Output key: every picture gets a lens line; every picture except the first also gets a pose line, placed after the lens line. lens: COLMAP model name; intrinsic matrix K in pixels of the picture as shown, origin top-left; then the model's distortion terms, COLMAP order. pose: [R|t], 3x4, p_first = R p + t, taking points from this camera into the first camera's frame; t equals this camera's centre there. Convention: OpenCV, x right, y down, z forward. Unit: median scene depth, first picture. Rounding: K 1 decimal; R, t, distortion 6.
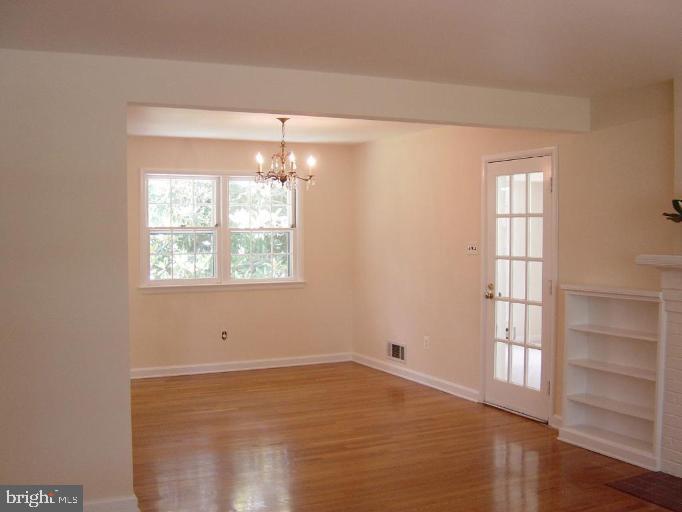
lens RADIAL K [[751.8, 0, 341.0], [0, 751.8, 256.0], [0, 0, 1]] dist [-0.167812, 0.010366]
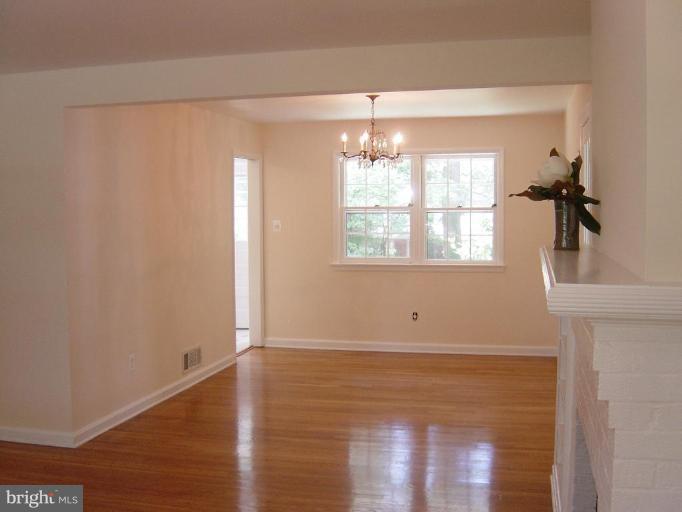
lens RADIAL K [[751.8, 0, 341.0], [0, 751.8, 256.0], [0, 0, 1]] dist [-0.167812, 0.010366]
pose [[0.777786, 0.036389, -0.627475, 0.464889], [-0.016686, 0.999166, 0.037262, -0.010581], [0.628308, -0.018511, 0.777745, 0.197871]]
